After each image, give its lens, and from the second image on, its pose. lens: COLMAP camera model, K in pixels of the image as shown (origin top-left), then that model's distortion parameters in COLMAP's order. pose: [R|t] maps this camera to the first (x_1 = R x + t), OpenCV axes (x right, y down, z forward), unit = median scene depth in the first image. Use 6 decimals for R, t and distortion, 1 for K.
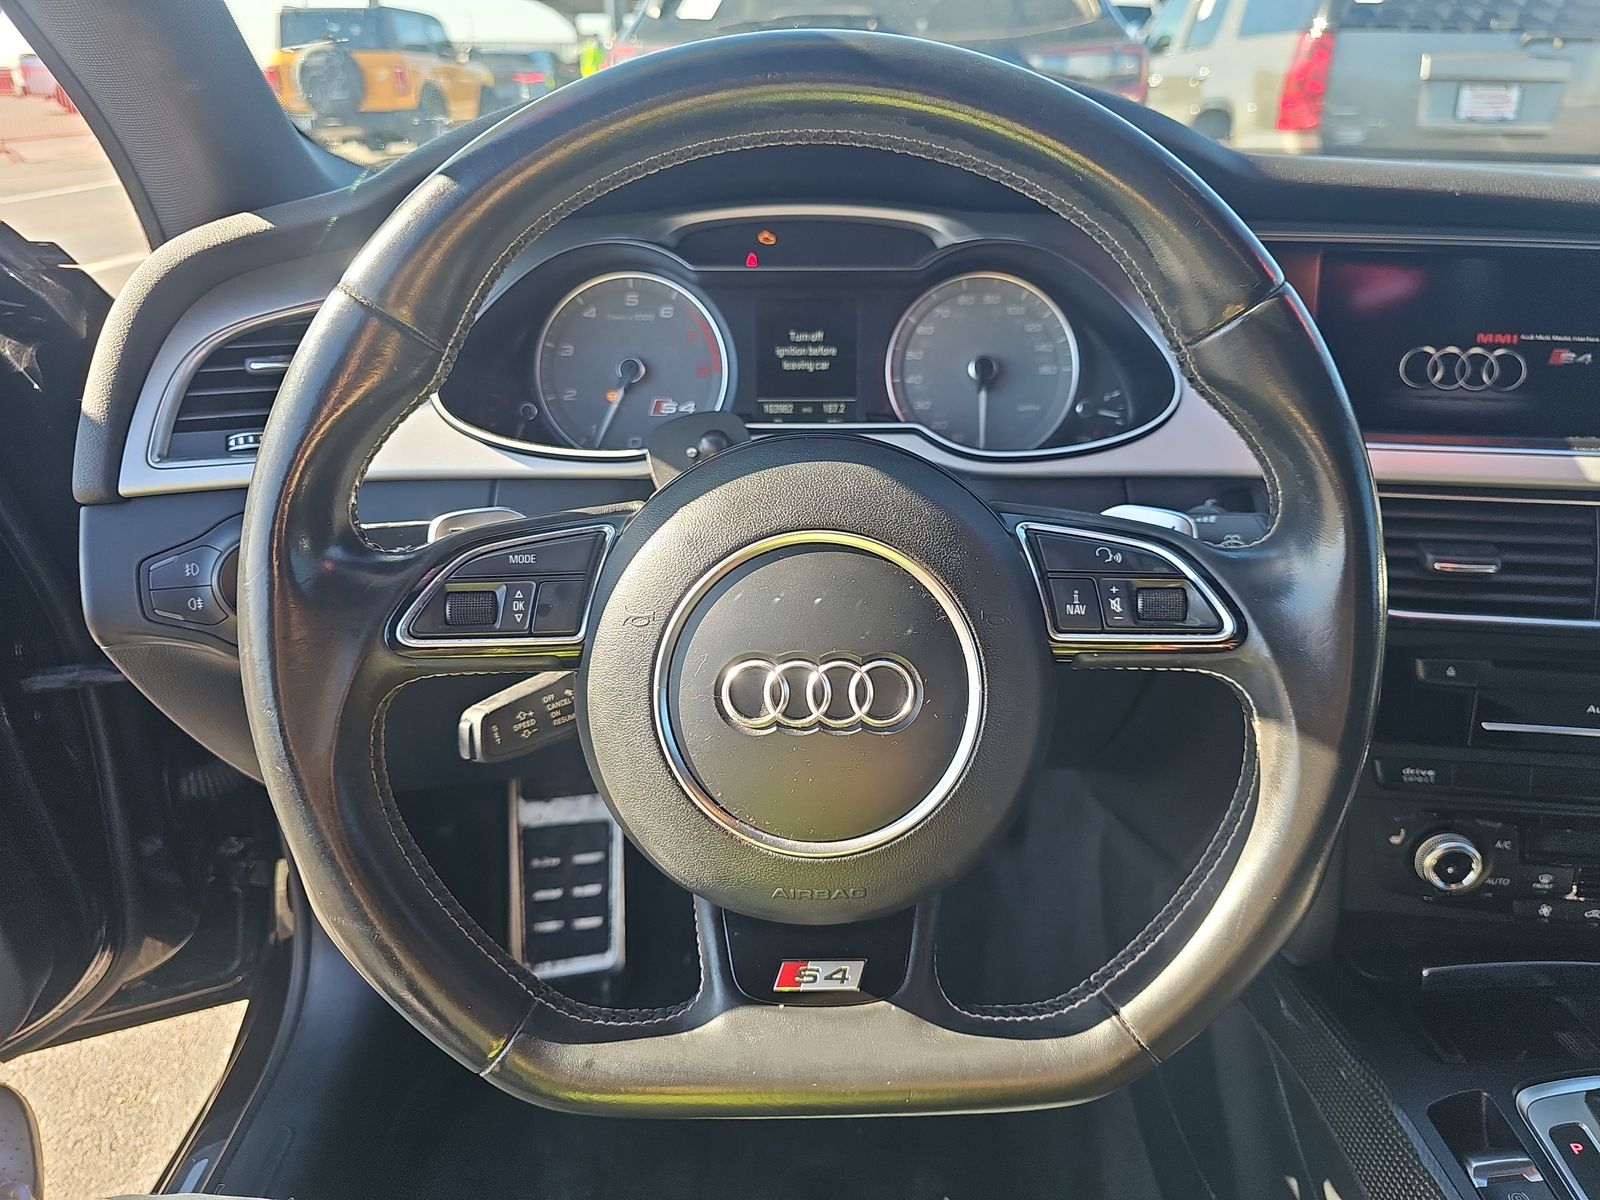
lens RADIAL K [[1050.7, 0, 804.8], [0, 1050.7, 596.7], [0, 0, 1]] dist [0.046195, -0.045534]
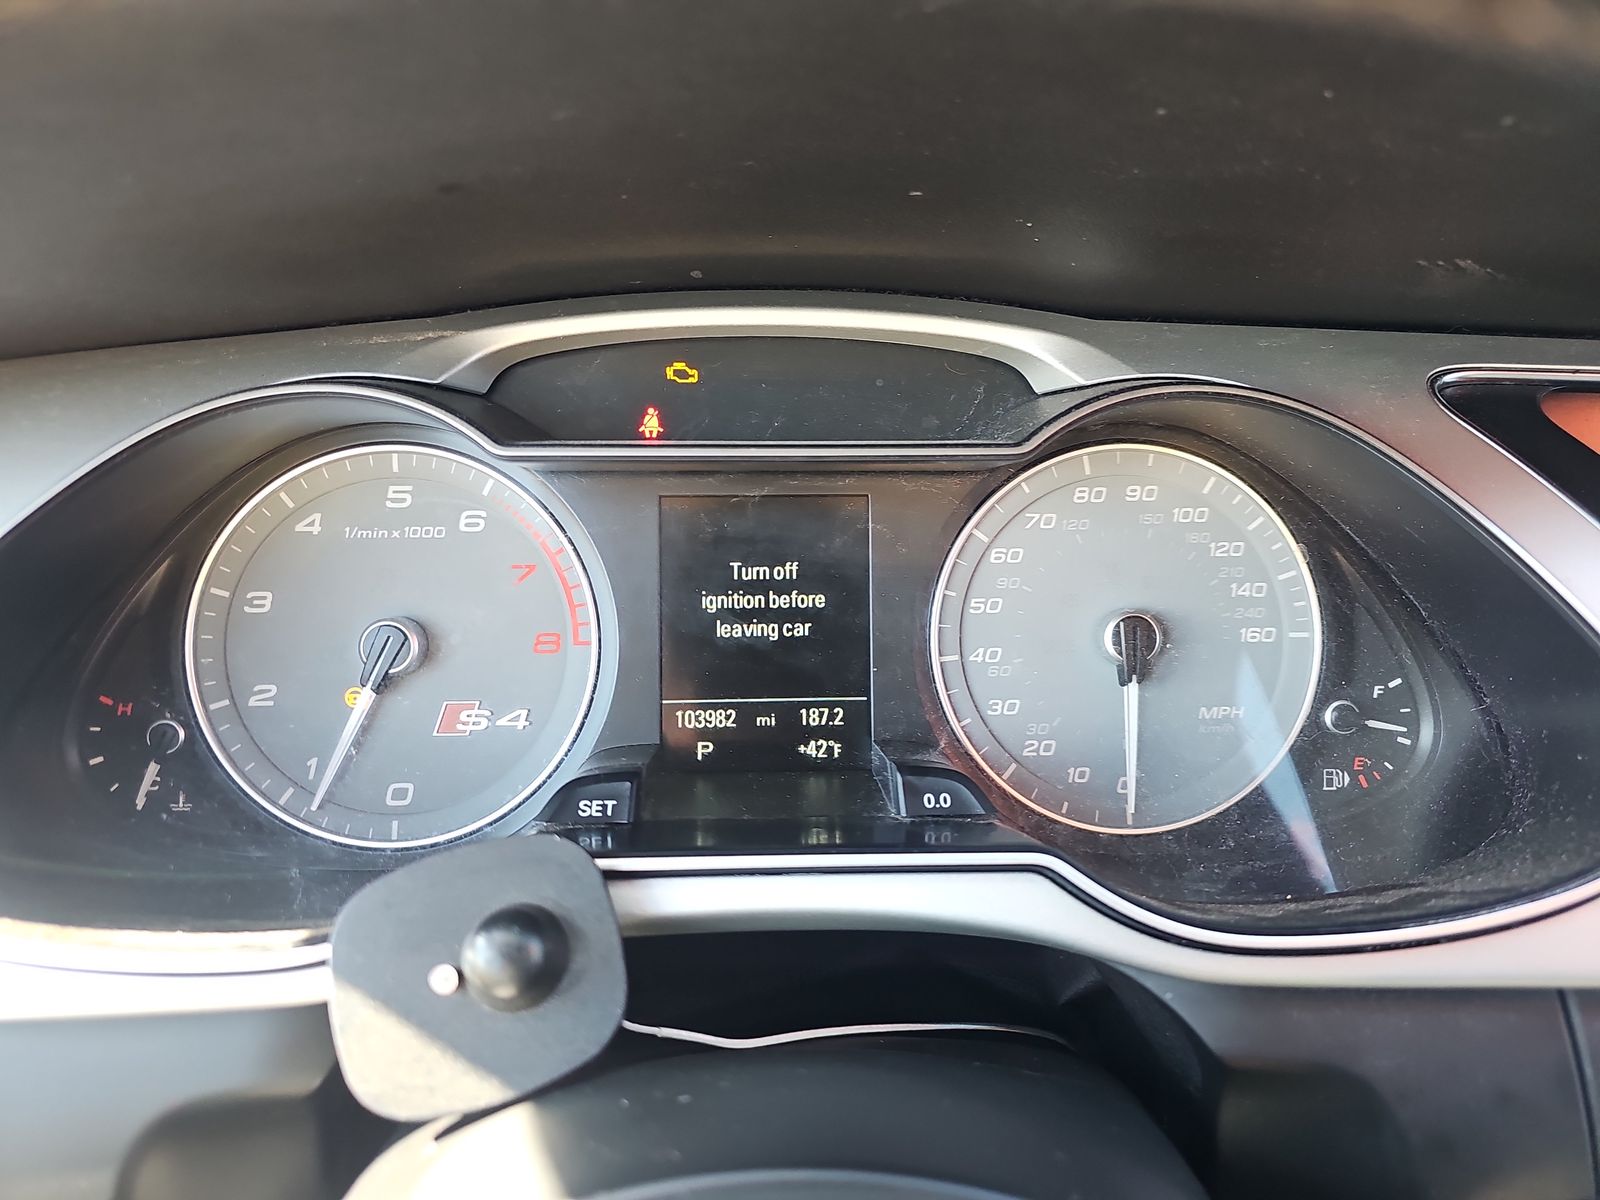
lens RADIAL K [[1048.4, 0, 792.0], [0, 1048.4, 591.9], [0, 0, 1]] dist [0.024492, -0.049898]
pose [[0.999694, -0.003316, 0.024522, 0.002524], [0.005212, 0.996964, -0.077689, -0.200226], [-0.024190, 0.077793, 0.996676, 0.522699]]
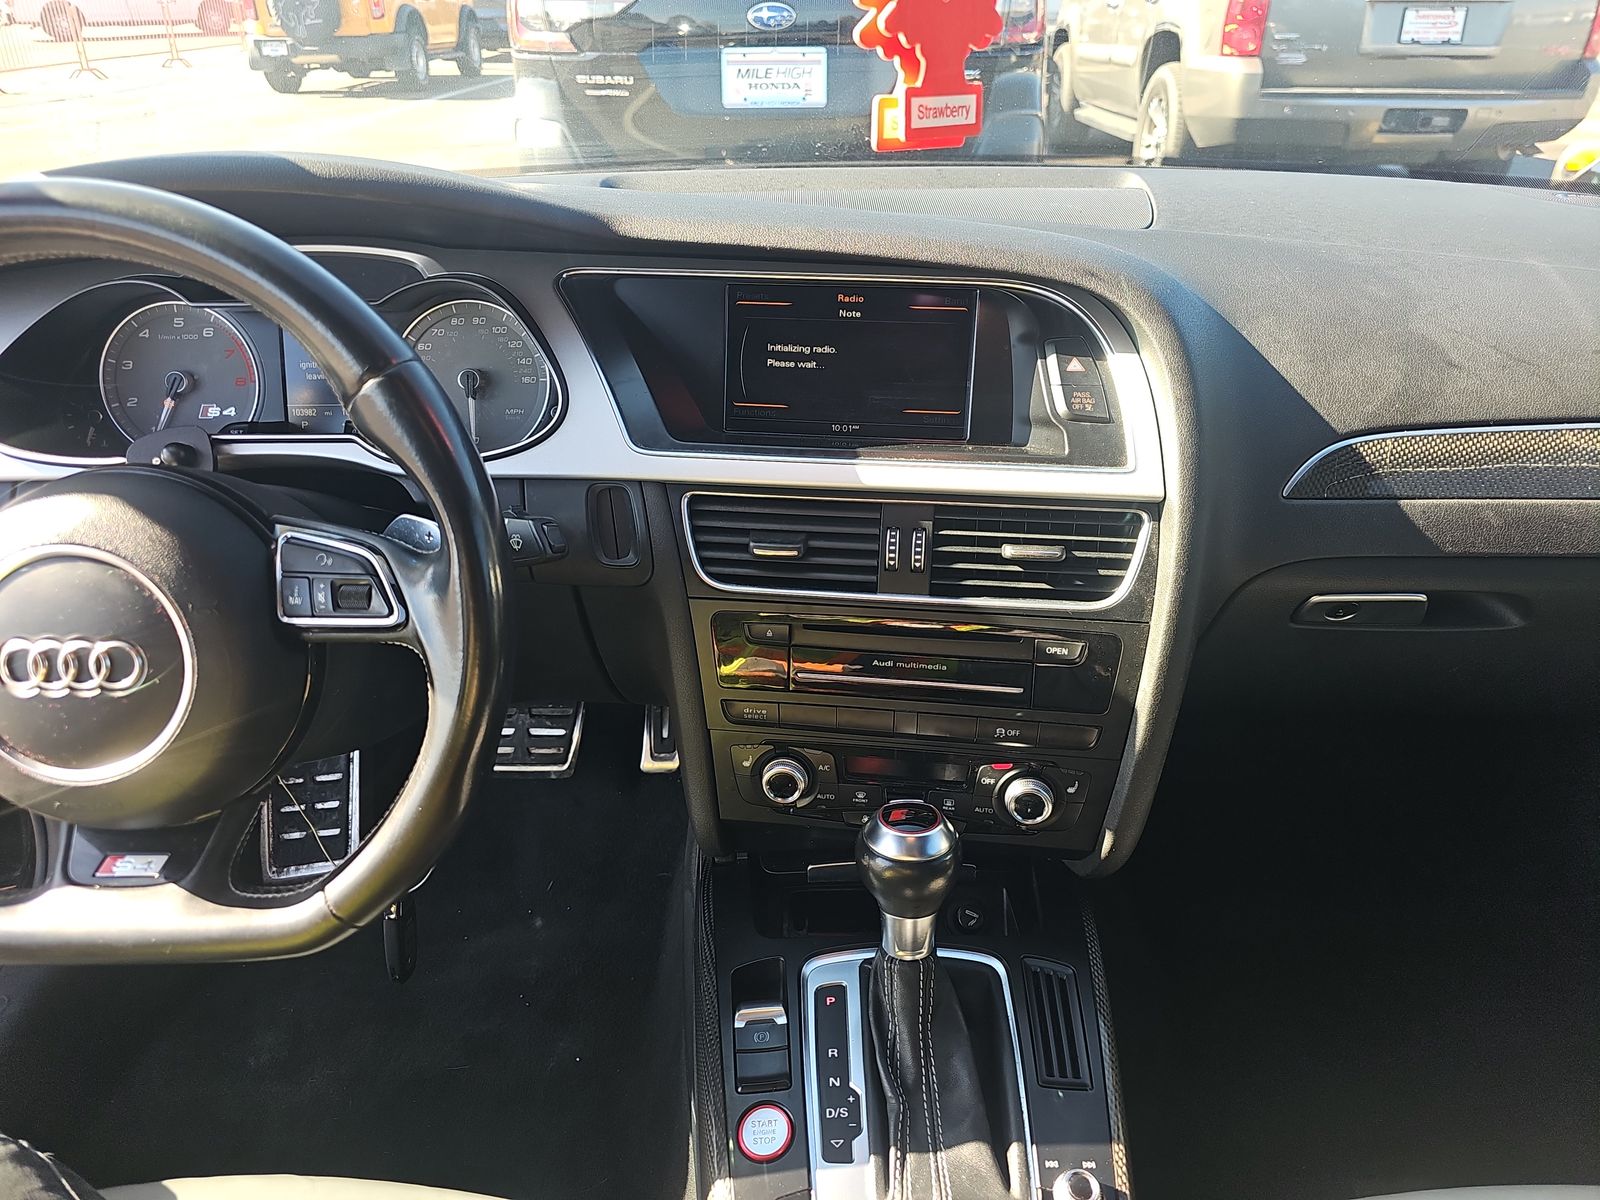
lens RADIAL K [[1046.1, 0, 800.7], [0, 1046.1, 578.3], [0, 0, 1]] dist [0.046872, -0.043009]
pose [[0.999735, -0.000959, -0.023021, 0.574130], [0.002282, 0.998344, 0.057487, -0.057233], [0.022927, -0.057525, 0.998081, -0.208361]]
